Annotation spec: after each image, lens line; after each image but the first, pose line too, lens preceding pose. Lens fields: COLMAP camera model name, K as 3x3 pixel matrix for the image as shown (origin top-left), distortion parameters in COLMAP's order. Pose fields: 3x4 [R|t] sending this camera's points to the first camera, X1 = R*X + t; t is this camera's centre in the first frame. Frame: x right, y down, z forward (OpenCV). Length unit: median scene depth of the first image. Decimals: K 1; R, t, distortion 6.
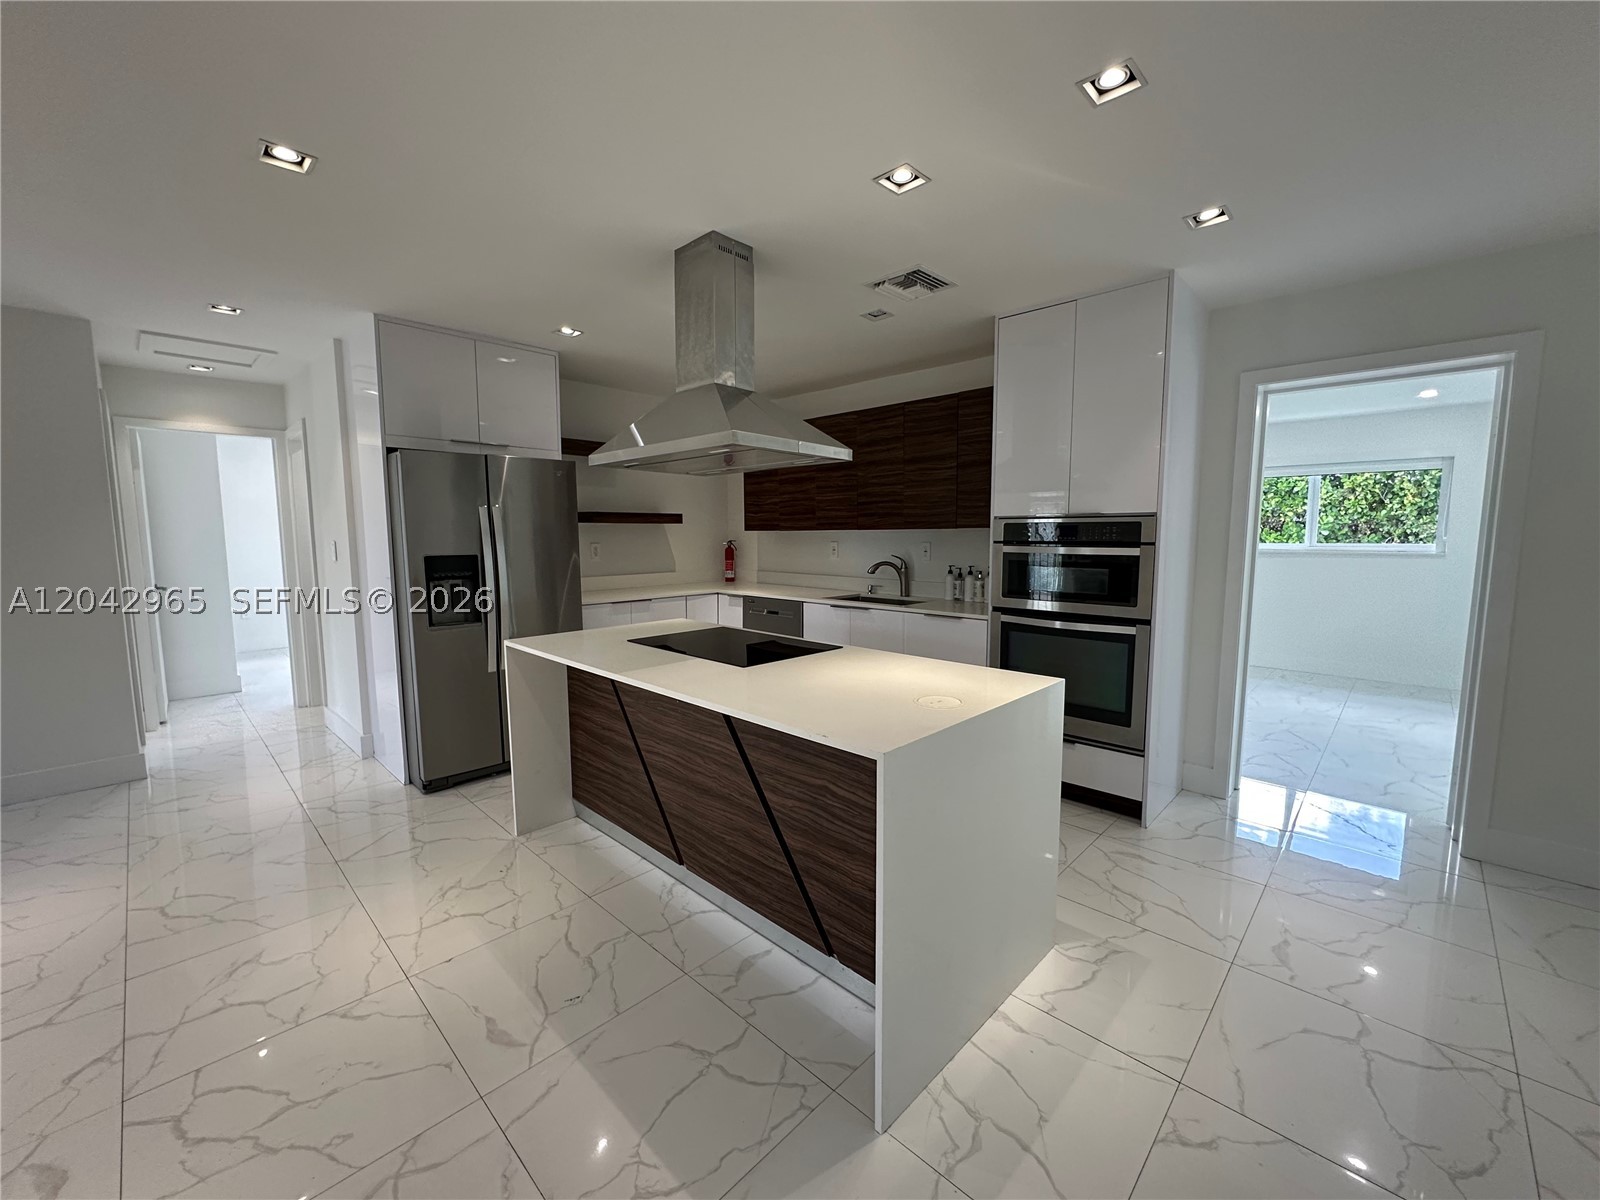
lens RADIAL K [[641.6, 0, 801.1], [0, 641.6, 600.0], [0, 0, 1]] dist [-0.007425, 0.001787]
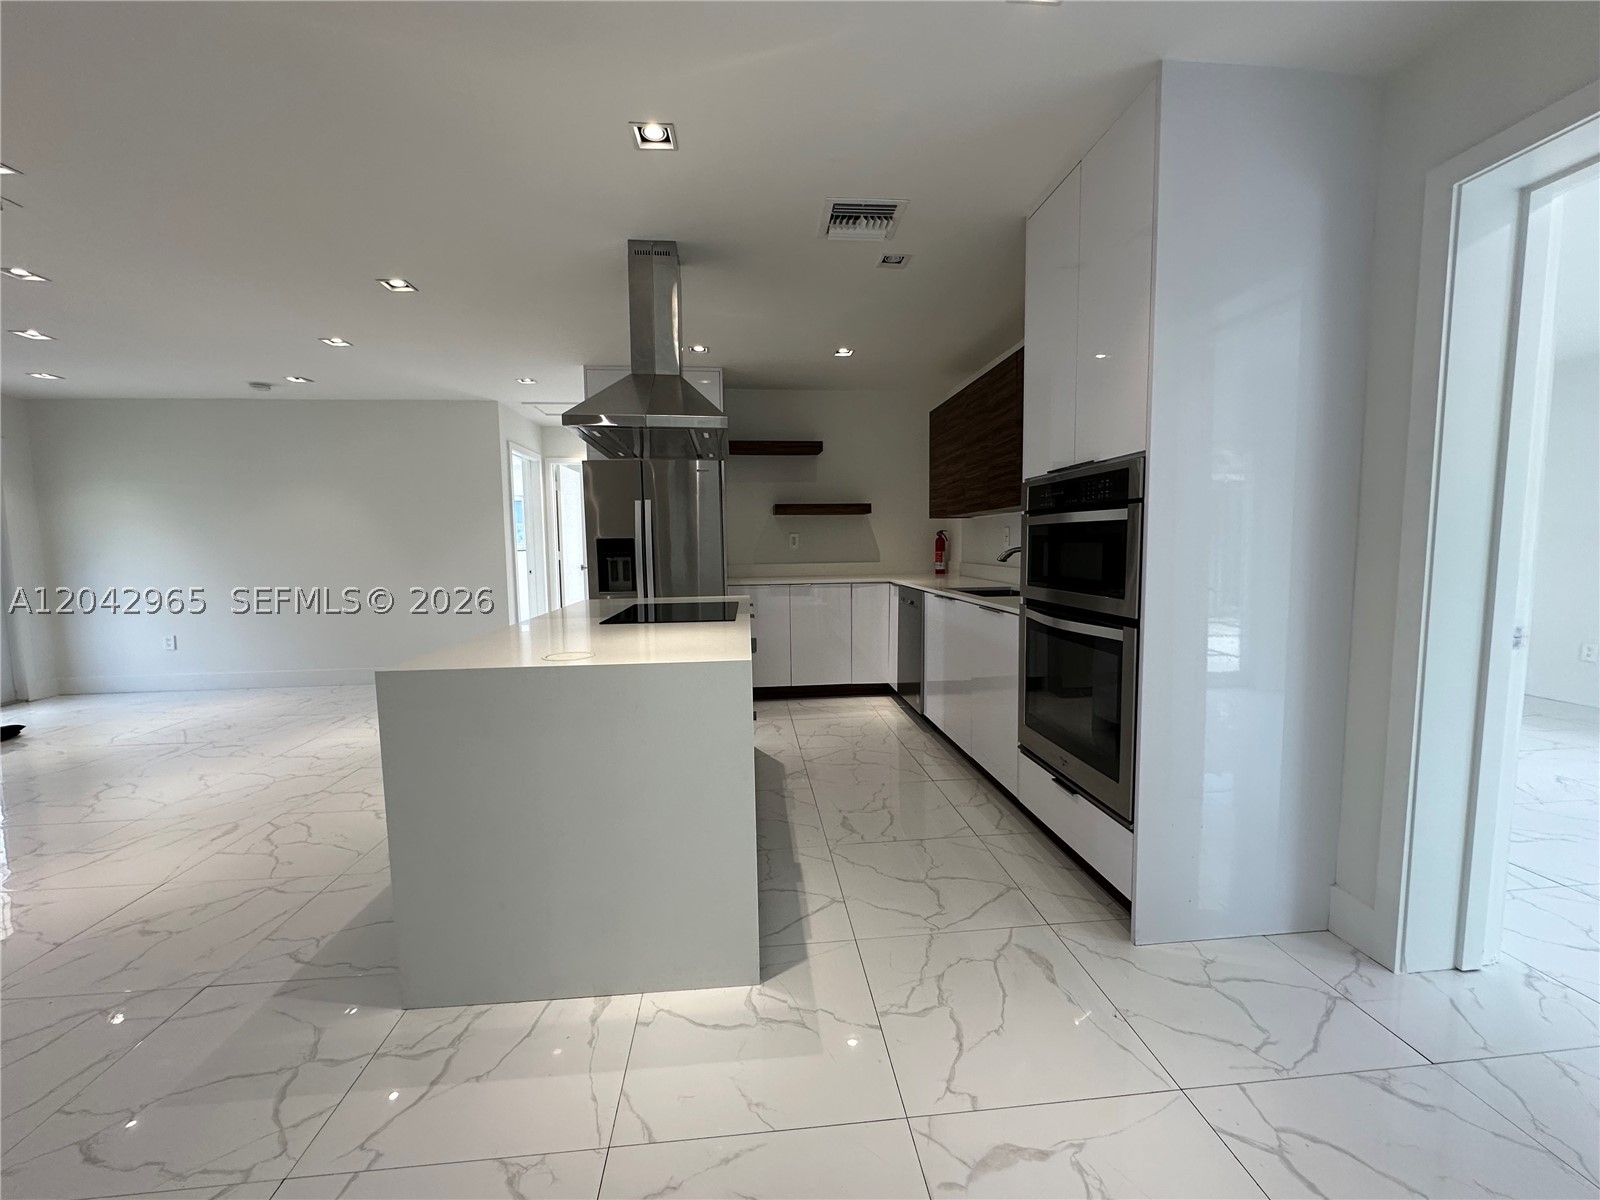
lens RADIAL K [[641.6, 0, 800.2], [0, 641.6, 599.9], [0, 0, 1]] dist [-0.007425, 0.001787]
pose [[0.757904, 0.050303, -0.650423, 0.689542], [-0.056991, 0.998316, 0.010801, 0.023056], [0.649871, 0.028882, 0.759495, 0.285290]]
